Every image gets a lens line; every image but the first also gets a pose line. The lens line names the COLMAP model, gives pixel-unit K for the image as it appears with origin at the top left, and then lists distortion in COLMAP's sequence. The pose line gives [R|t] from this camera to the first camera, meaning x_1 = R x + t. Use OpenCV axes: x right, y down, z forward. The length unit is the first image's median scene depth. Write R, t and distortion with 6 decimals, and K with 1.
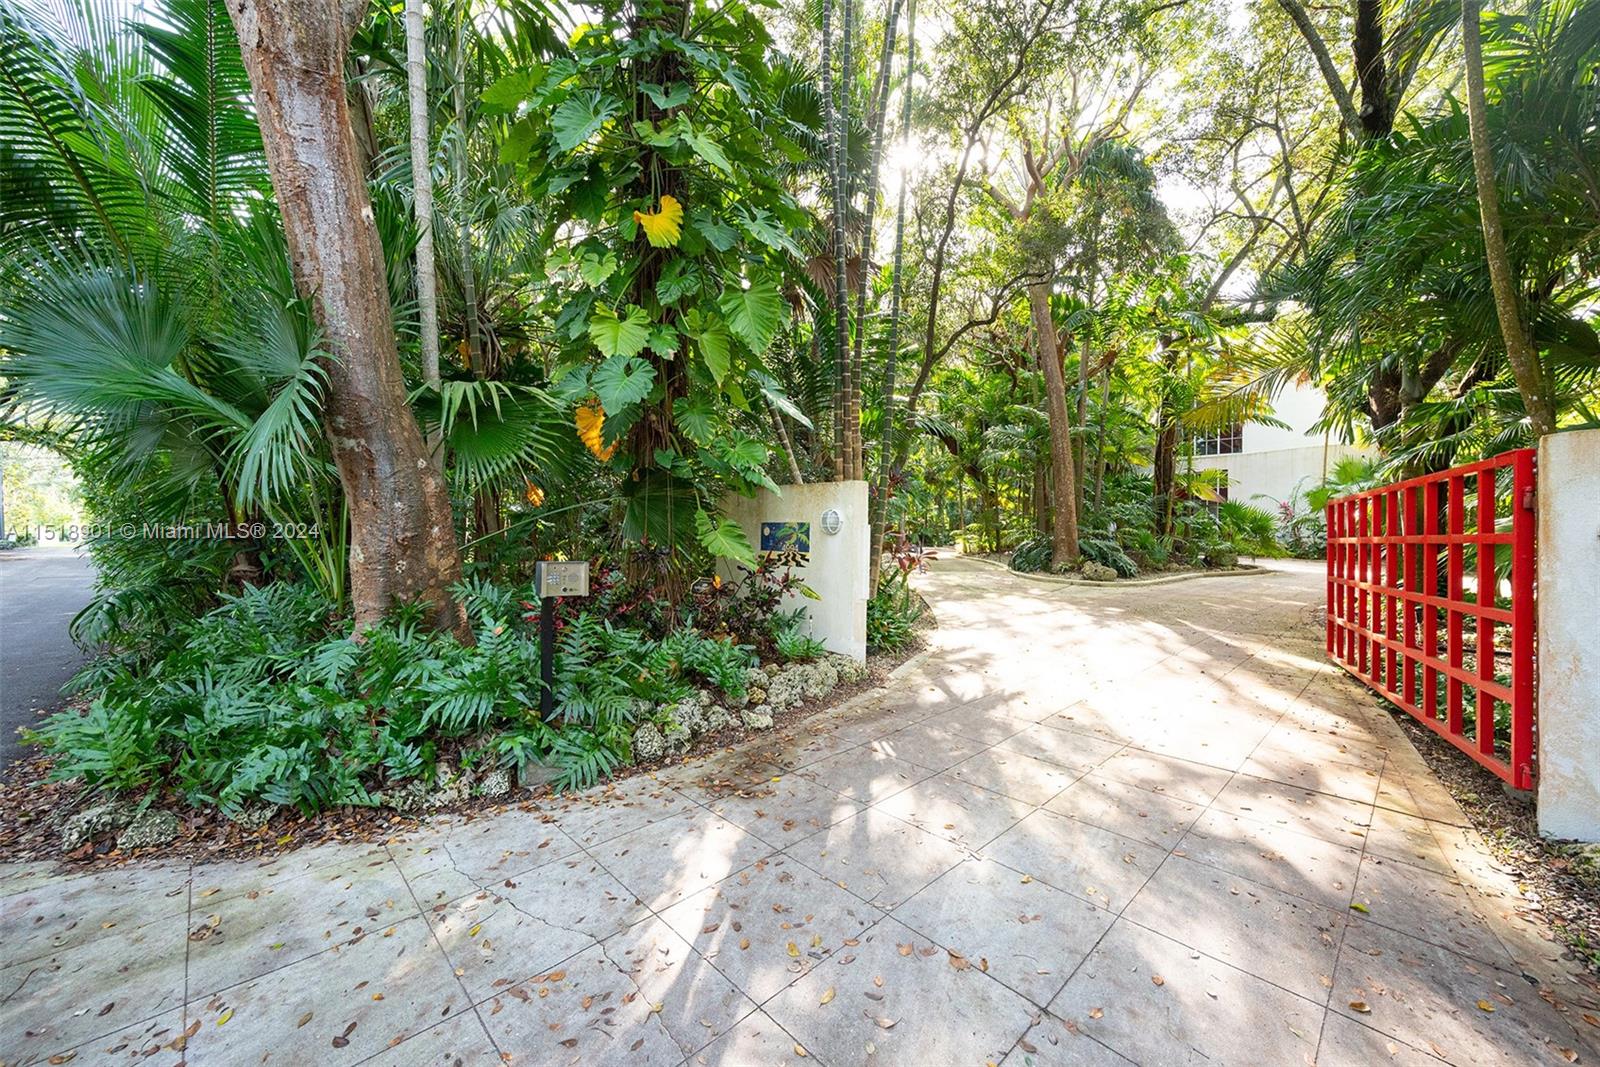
lens RADIAL K [[633.0, 0, 800.0], [0, 633.0, 533.5], [0, 0, 1]] dist [0.001314, 0.000030]
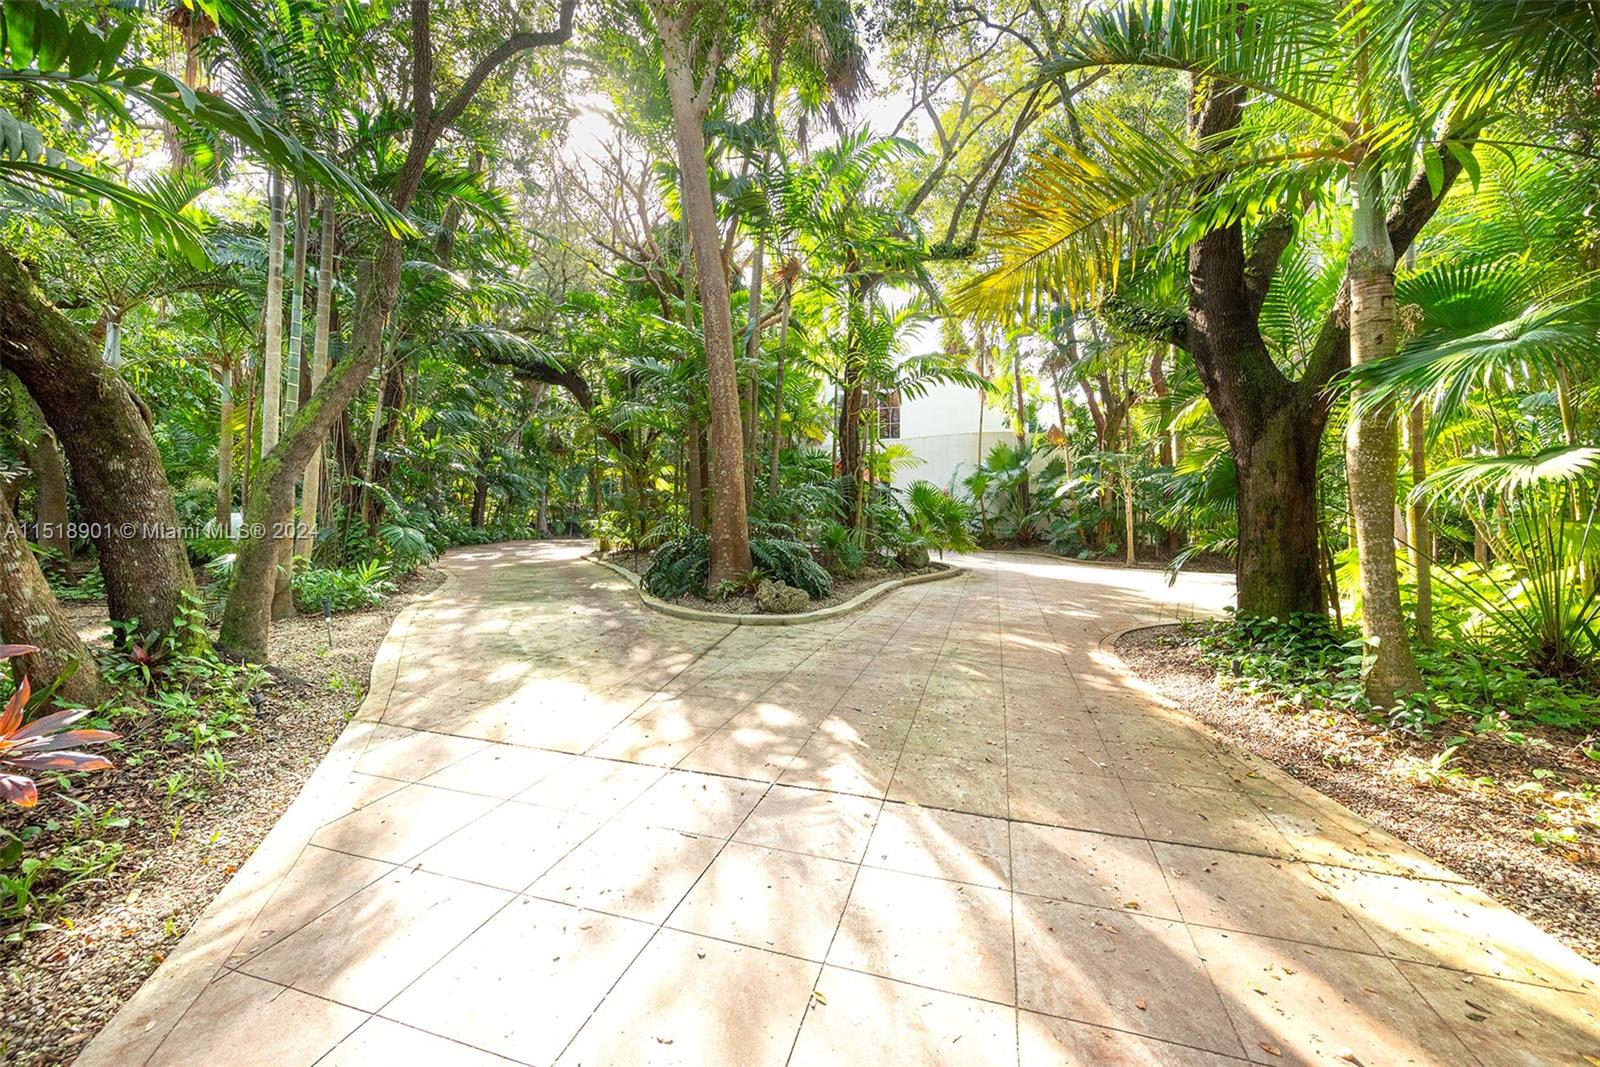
lens RADIAL K [[633.0, 0, 800.0], [0, 633.0, 533.5], [0, 0, 1]] dist [0.001314, 0.000030]
pose [[0.878397, -0.013058, 0.477753, 0.171694], [0.001227, 0.999685, 0.025066, -0.010540], [-0.477929, -0.021432, 0.878137, 0.396276]]
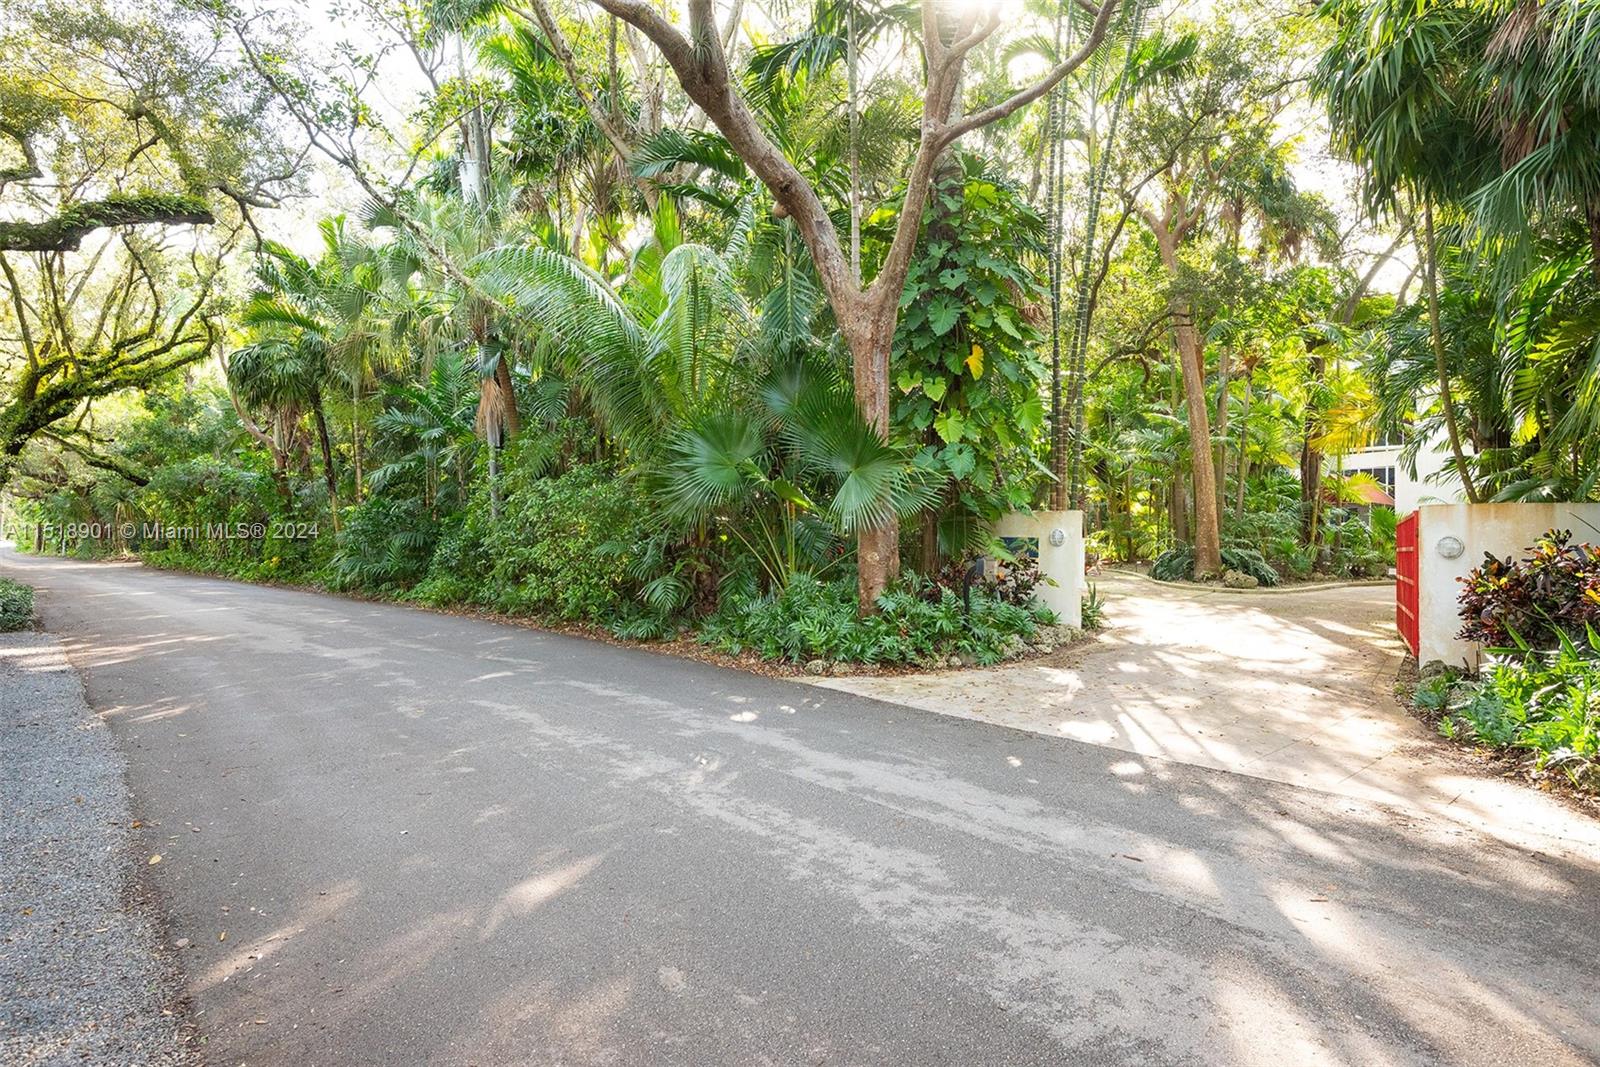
lens RADIAL K [[910.1, 0, 800.0], [0, 910.1, 533.5], [0, 0, 1]] dist [-0.001257, -0.000323]
pose [[0.999887, -0.000881, -0.015020, -0.186441], [0.000781, 0.999977, -0.006704, -0.004846], [0.015026, 0.006692, 0.999865, -0.413083]]
